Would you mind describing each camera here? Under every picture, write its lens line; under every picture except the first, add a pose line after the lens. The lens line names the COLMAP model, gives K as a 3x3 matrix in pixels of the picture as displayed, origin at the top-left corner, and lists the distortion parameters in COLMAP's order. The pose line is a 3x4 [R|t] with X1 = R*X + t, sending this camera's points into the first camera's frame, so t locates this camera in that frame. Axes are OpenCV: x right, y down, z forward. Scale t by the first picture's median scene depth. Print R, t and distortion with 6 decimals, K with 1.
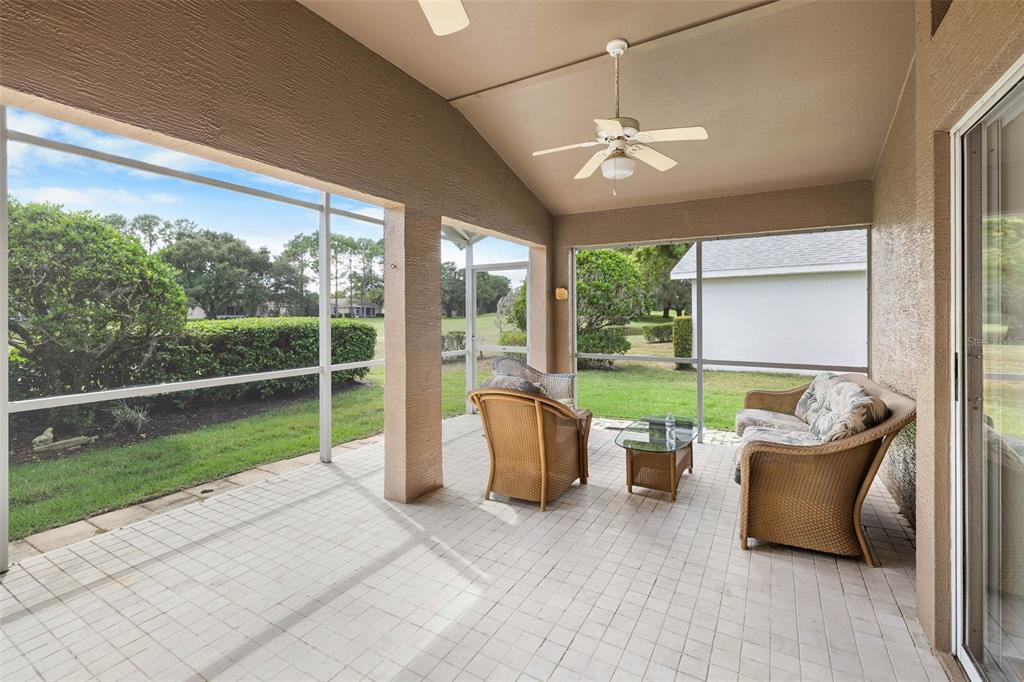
lens RADIAL K [[449.3, 0, 513.5], [0, 449.3, 314.4], [0, 0, 1]] dist [0.015508, 0.000071]
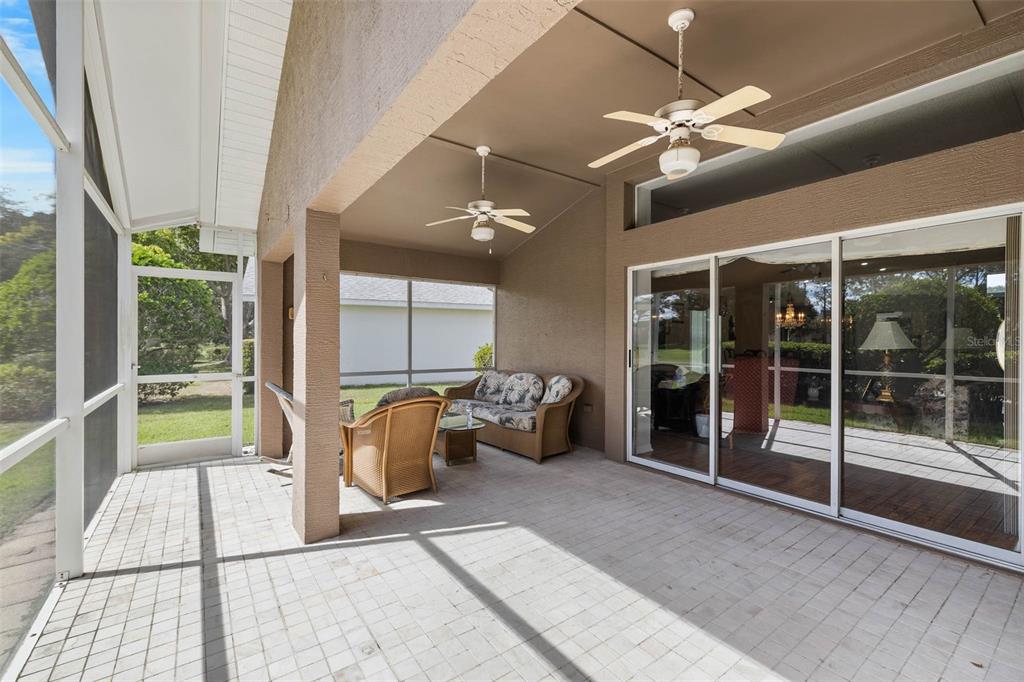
lens RADIAL K [[436.3, 0, 508.5], [0, 436.3, 334.2], [0, 0, 1]] dist [-0.000675, 0.000119]
pose [[0.408739, 0.016193, 0.912508, -0.378468], [-0.003941, 0.999865, -0.015978, 0.008451], [-0.912643, 0.002935, 0.408747, 0.130901]]
